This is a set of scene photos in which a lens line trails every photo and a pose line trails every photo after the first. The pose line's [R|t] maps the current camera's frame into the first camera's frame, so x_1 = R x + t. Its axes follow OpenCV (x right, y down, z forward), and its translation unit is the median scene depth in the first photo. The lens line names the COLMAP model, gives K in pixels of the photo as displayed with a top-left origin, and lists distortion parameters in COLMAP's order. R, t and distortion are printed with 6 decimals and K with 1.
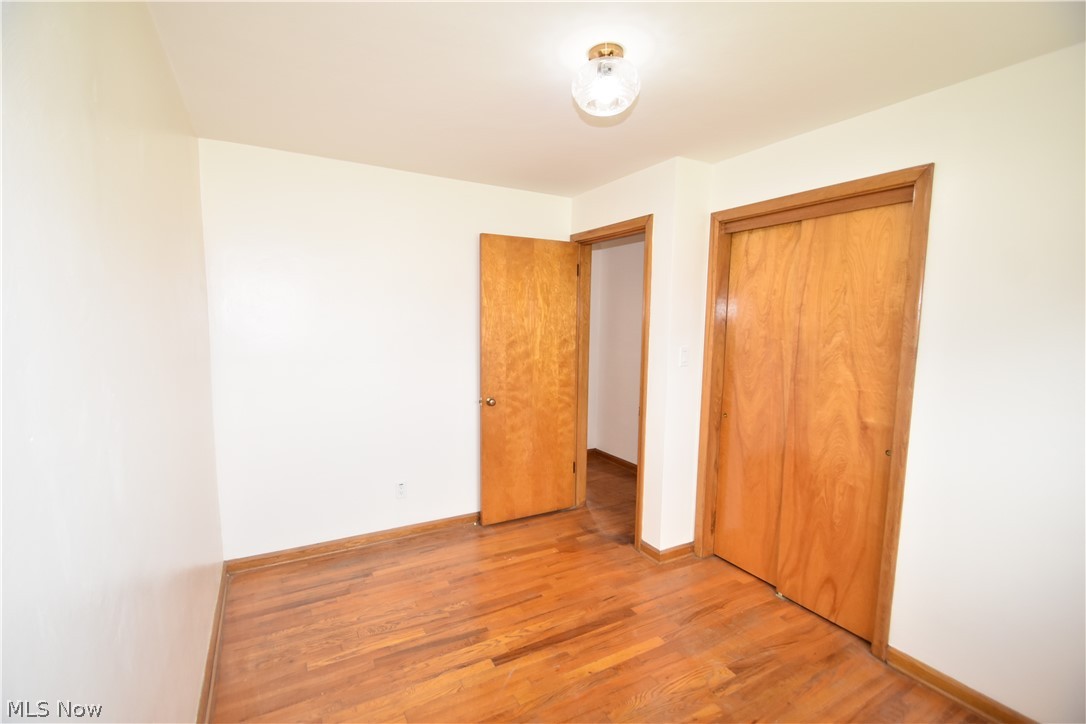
lens RADIAL K [[474.6, 0, 543.0], [0, 474.6, 363.9], [0, 0, 1]] dist [0.004143, -0.010150]
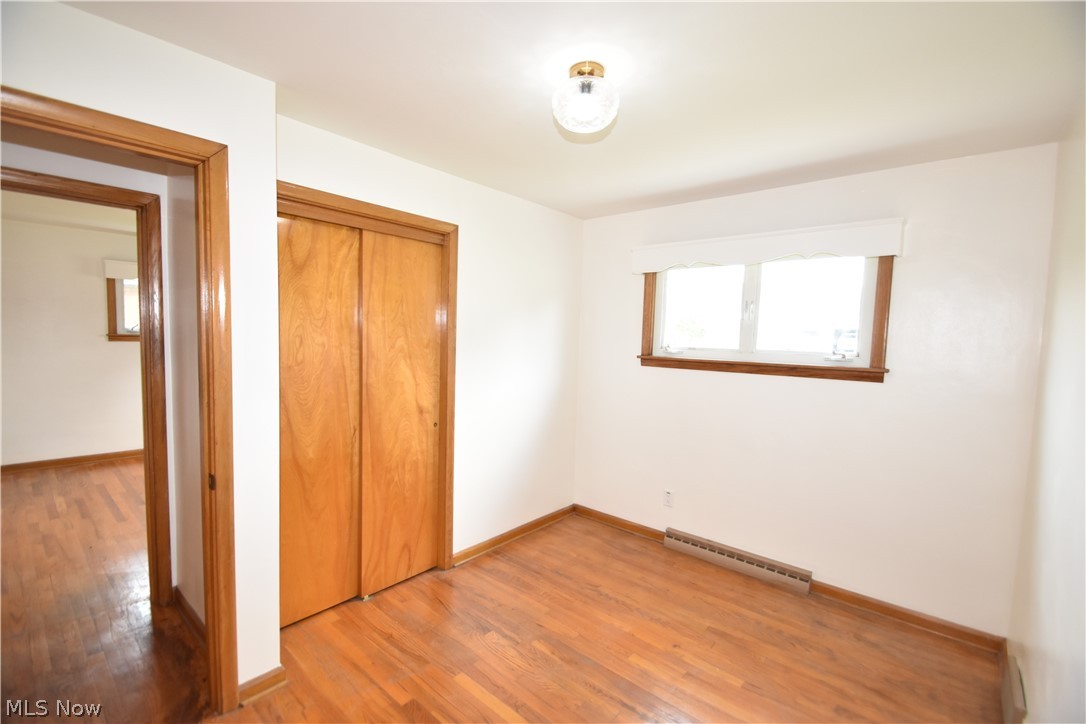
lens RADIAL K [[474.6, 0, 535.9], [0, 474.6, 363.3], [0, 0, 1]] dist [0.004143, -0.010150]
pose [[-0.324665, -0.086458, 0.941869, -0.583972], [0.051221, 0.992745, 0.108785, -0.111775], [-0.944441, 0.083562, -0.317881, 1.032118]]
